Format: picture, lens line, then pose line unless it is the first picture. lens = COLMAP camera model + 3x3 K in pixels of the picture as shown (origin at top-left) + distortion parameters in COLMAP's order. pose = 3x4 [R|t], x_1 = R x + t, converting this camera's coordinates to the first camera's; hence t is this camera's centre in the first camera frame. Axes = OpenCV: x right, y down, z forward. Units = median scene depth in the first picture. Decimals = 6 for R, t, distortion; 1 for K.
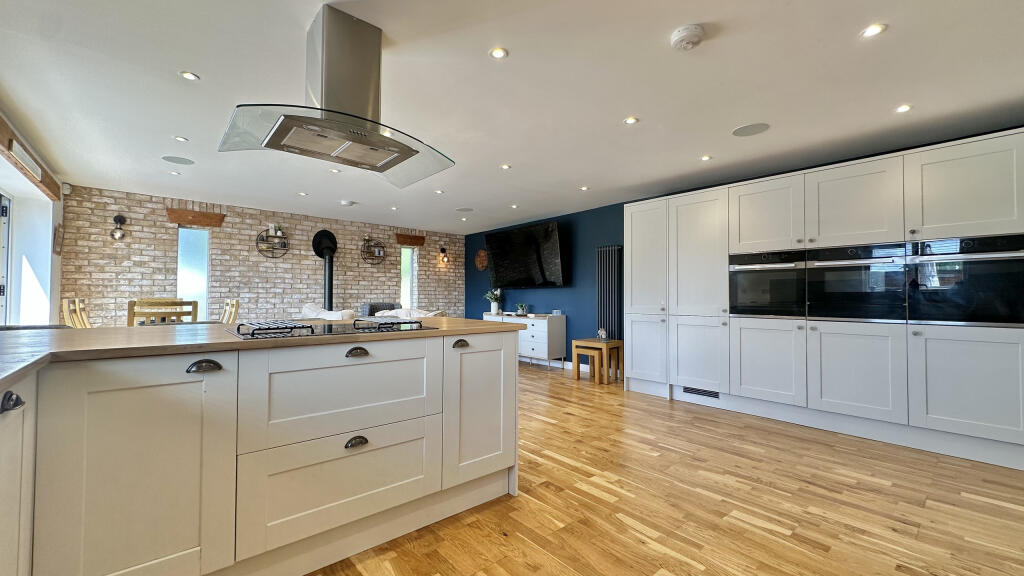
lens RADIAL K [[407.2, 0, 510.4], [0, 407.2, 292.1], [0, 0, 1]] dist [-0.003135, -0.000137]
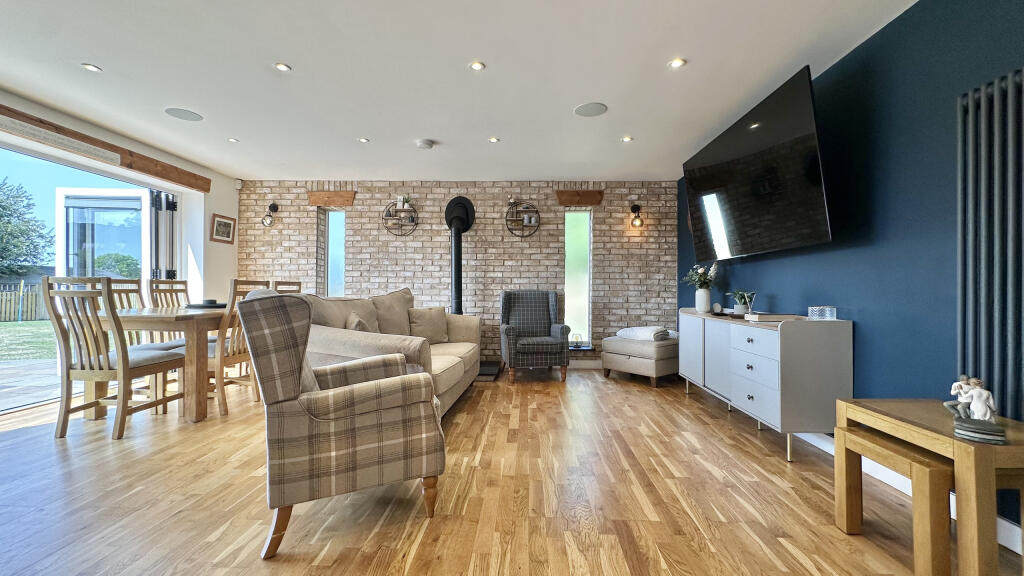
lens RADIAL K [[407.2, 0, 513.1], [0, 407.2, 290.5], [0, 0, 1]] dist [-0.003135, -0.000137]
pose [[0.736589, 0.001020, -0.676340, 0.167549], [0.005575, 0.999956, 0.007580, 0.025691], [0.676318, -0.009354, 0.736550, 0.545498]]
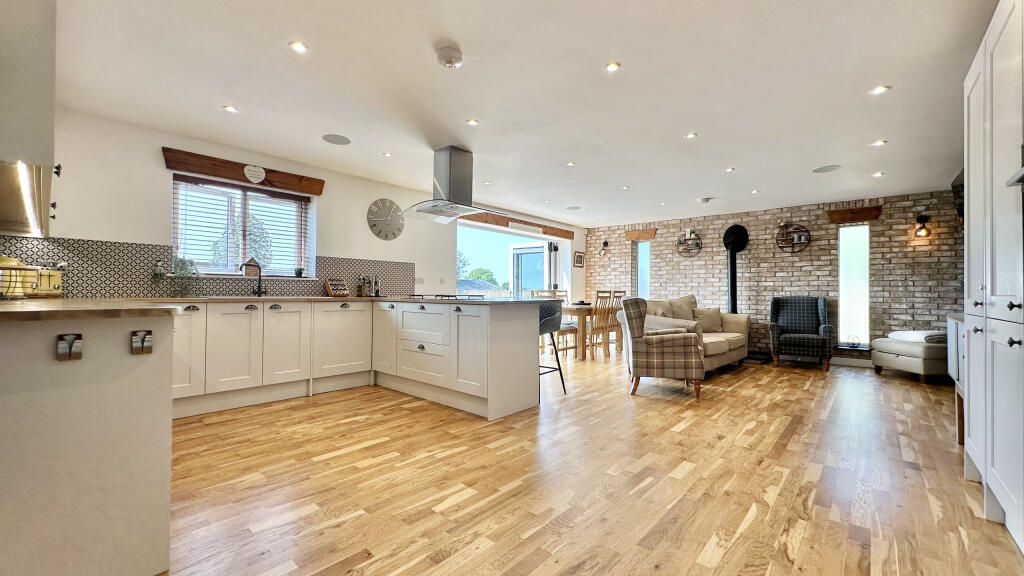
lens RADIAL K [[407.2, 0, 513.2], [0, 407.2, 289.2], [0, 0, 1]] dist [-0.003135, -0.000137]
pose [[0.136605, -0.012221, -0.990550, 0.540668], [0.005174, 0.999919, -0.011623, 0.021391], [0.990612, -0.003537, 0.136657, 0.334872]]
